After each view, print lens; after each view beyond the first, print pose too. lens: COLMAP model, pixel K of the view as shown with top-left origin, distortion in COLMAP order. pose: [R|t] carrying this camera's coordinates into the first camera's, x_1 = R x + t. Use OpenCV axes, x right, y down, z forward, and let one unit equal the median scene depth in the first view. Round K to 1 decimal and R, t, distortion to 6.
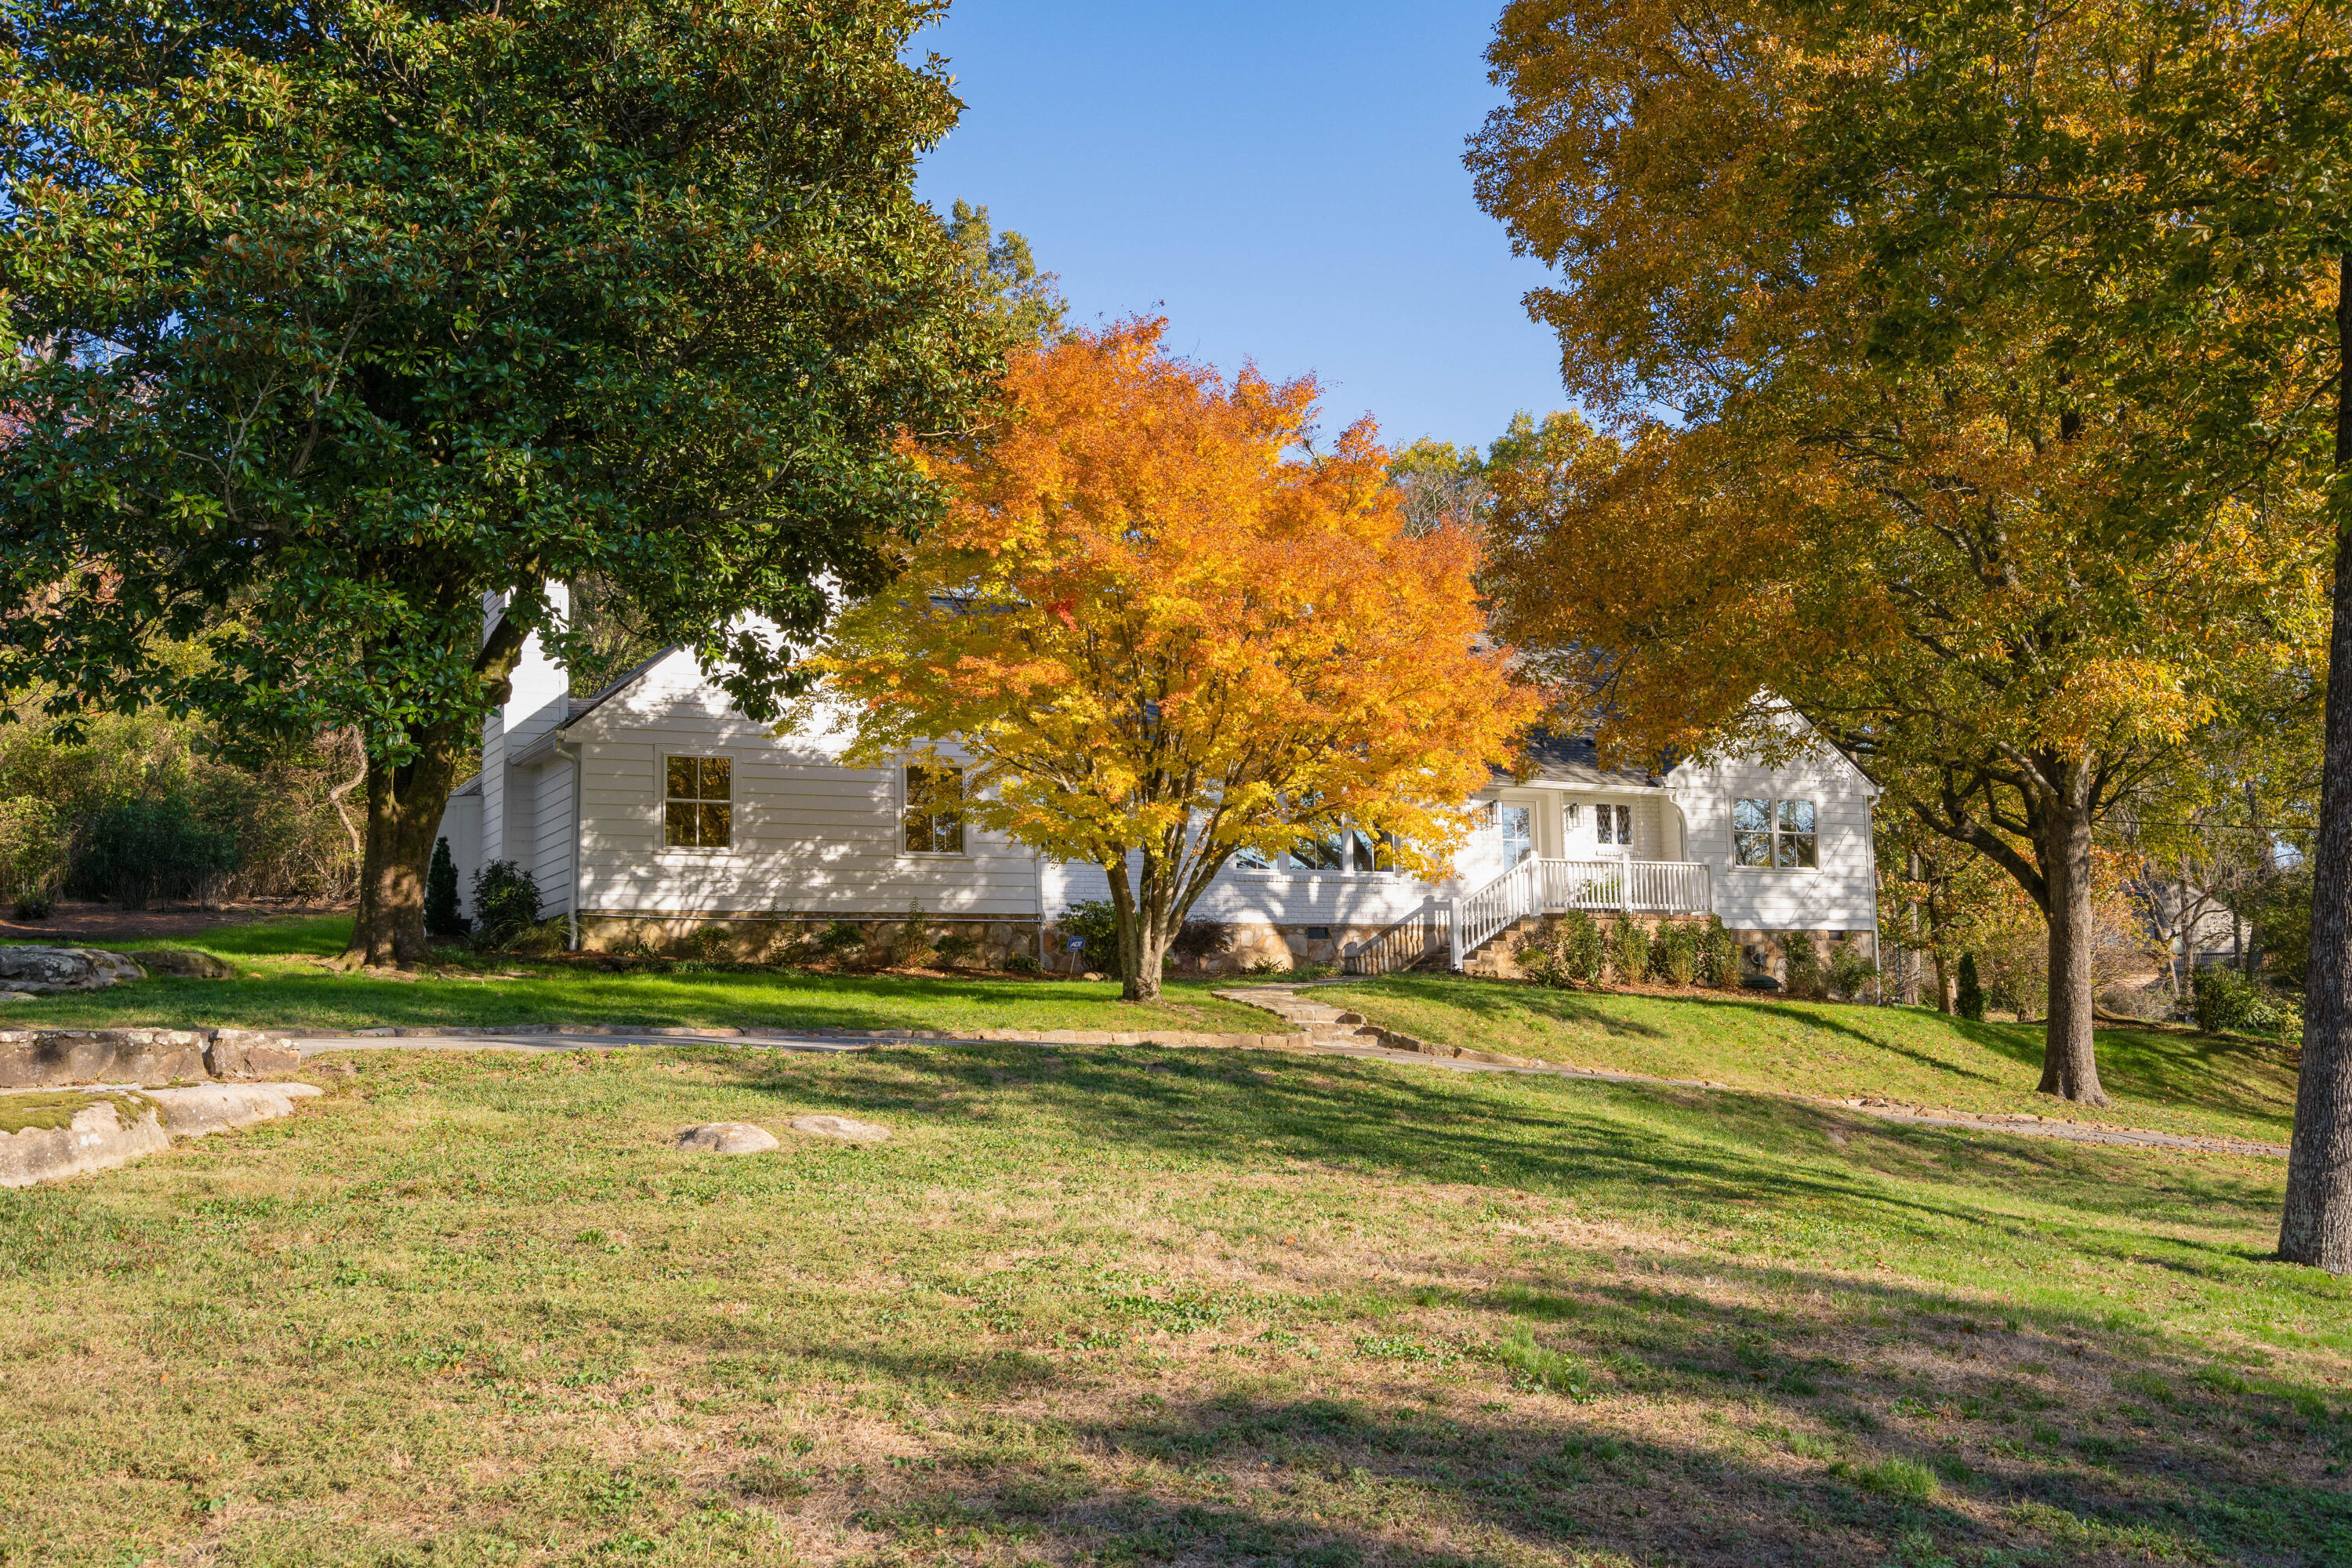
lens RADIAL K [[2385.9, 0, 1176.0], [0, 2385.9, 784.0], [0, 0, 1]] dist [0.002191, 0.006367]
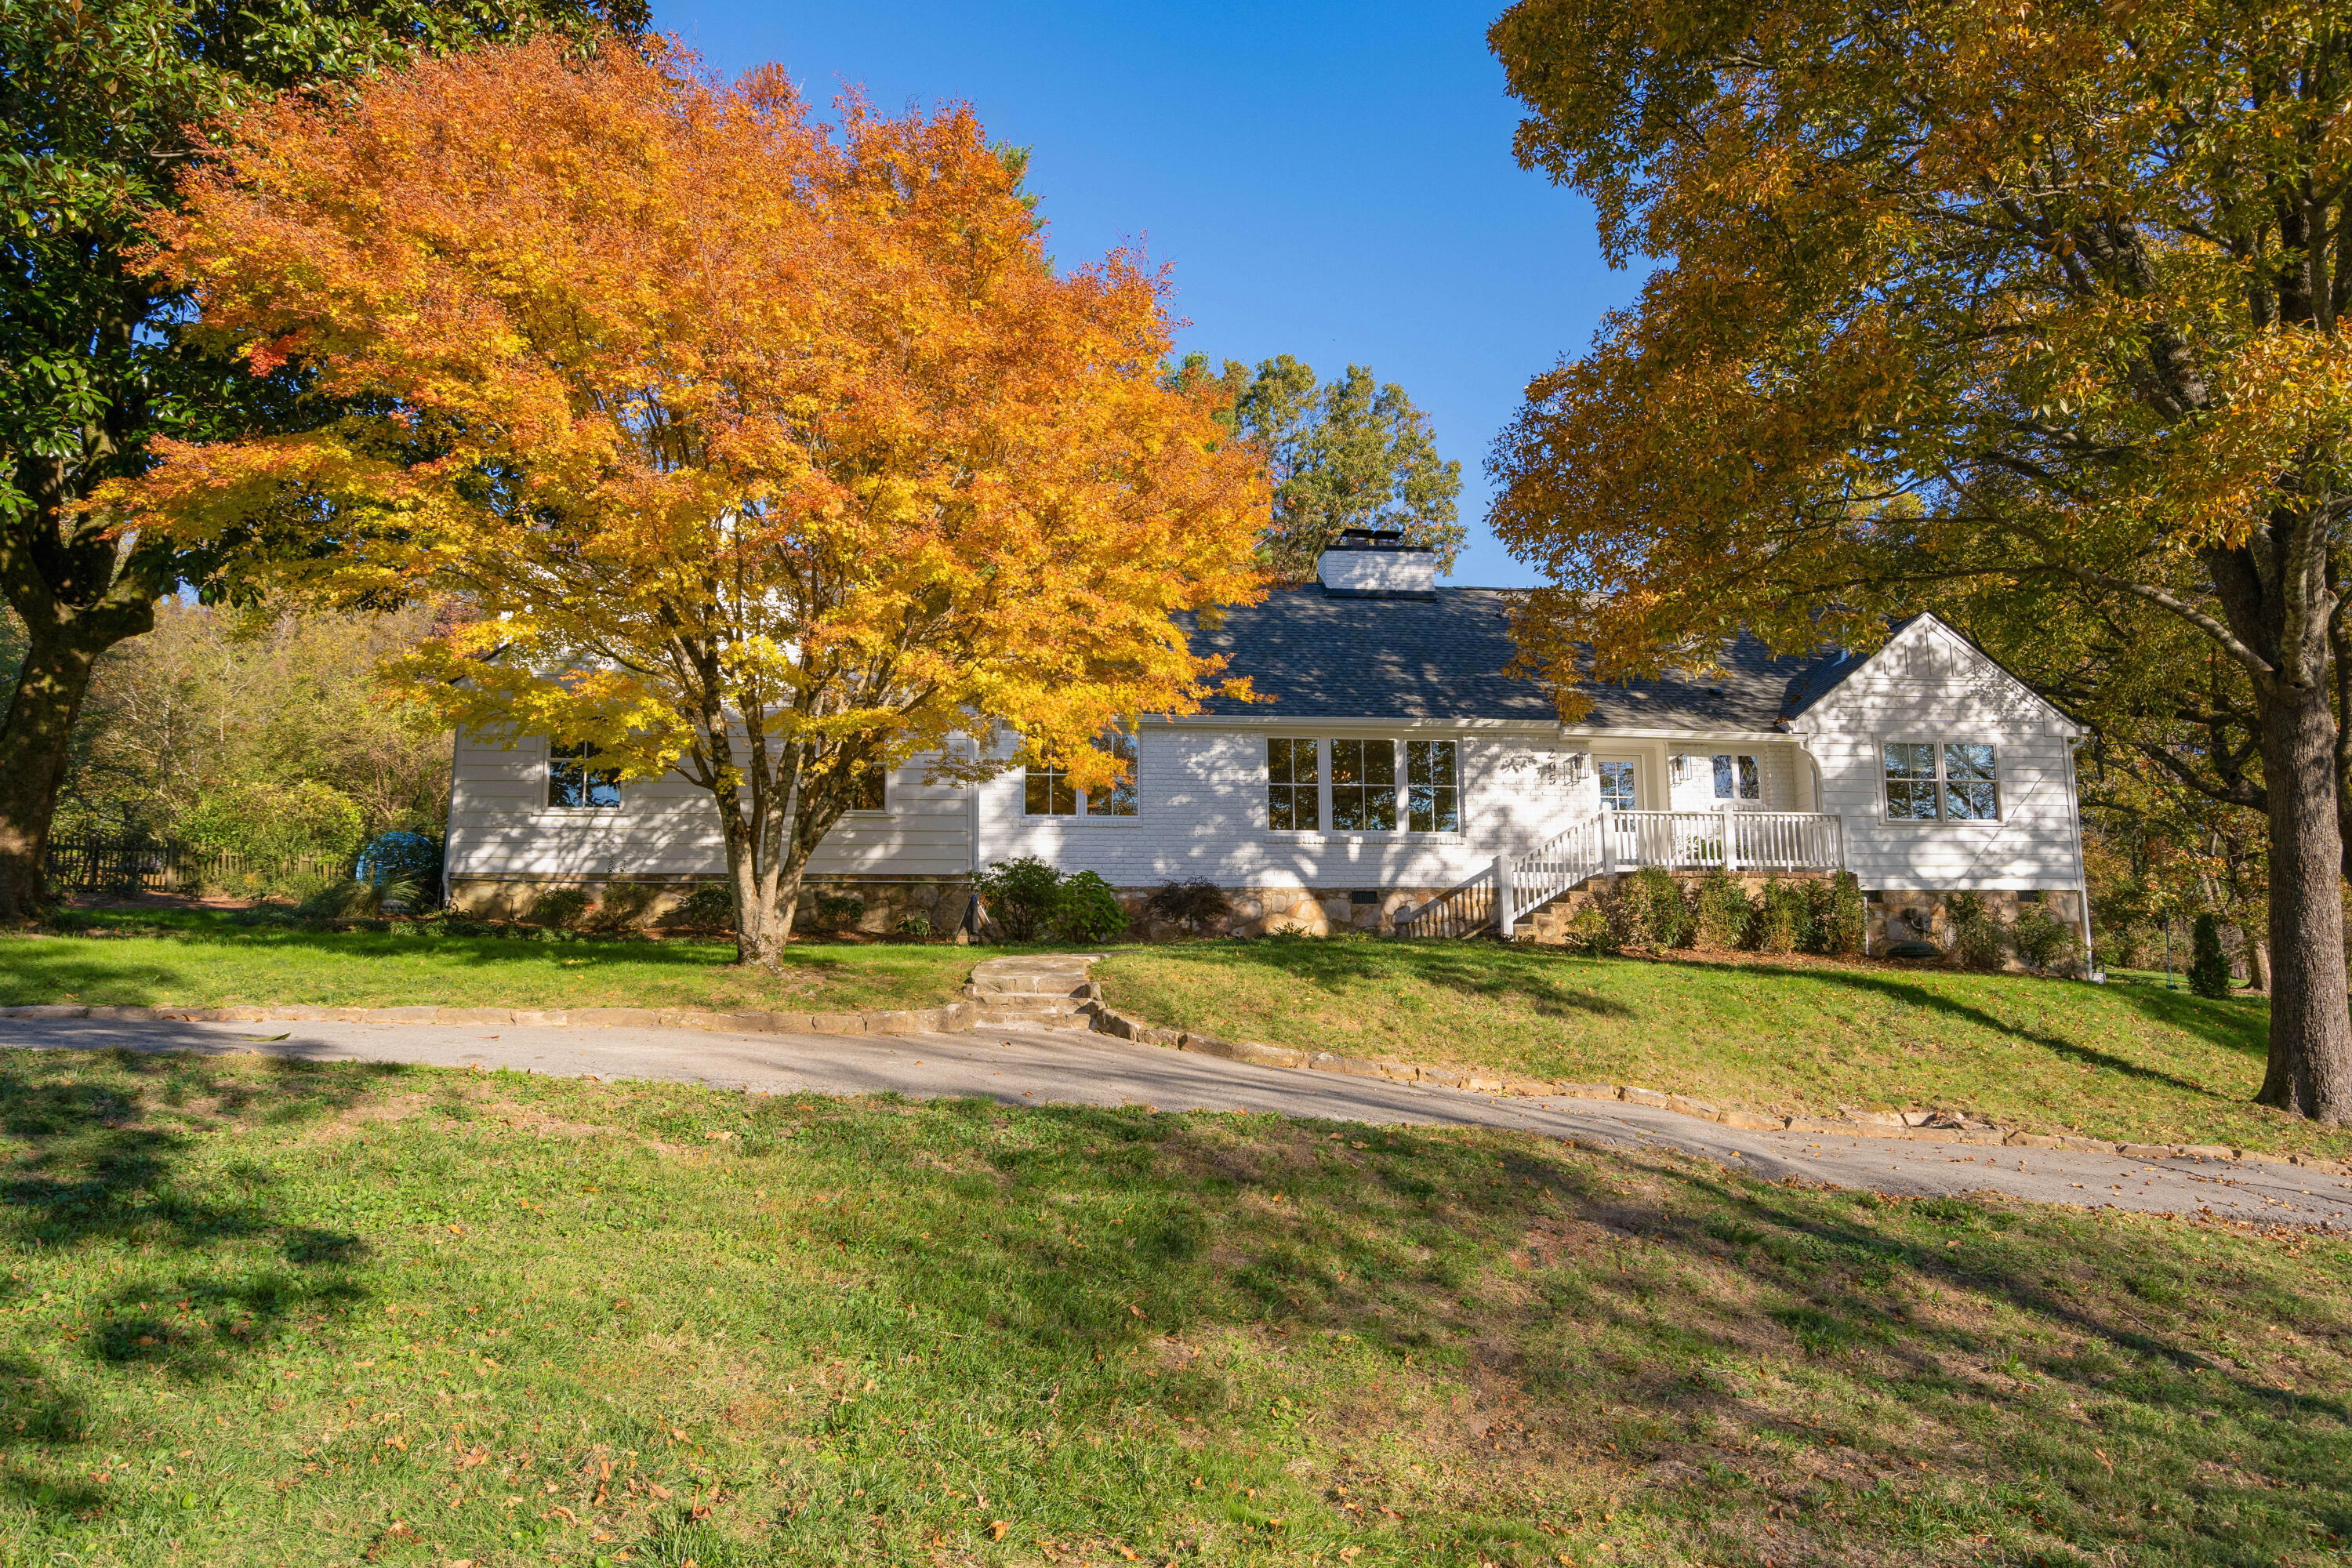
lens RADIAL K [[1491.1, 0, 1176.0], [0, 1491.1, 784.0], [0, 0, 1]] dist [-0.003917, -0.001482]
pose [[0.938923, -0.041221, -0.341650, 0.218545], [0.027777, 0.998639, -0.044152, 0.048045], [0.343005, 0.031965, 0.938790, 0.490408]]
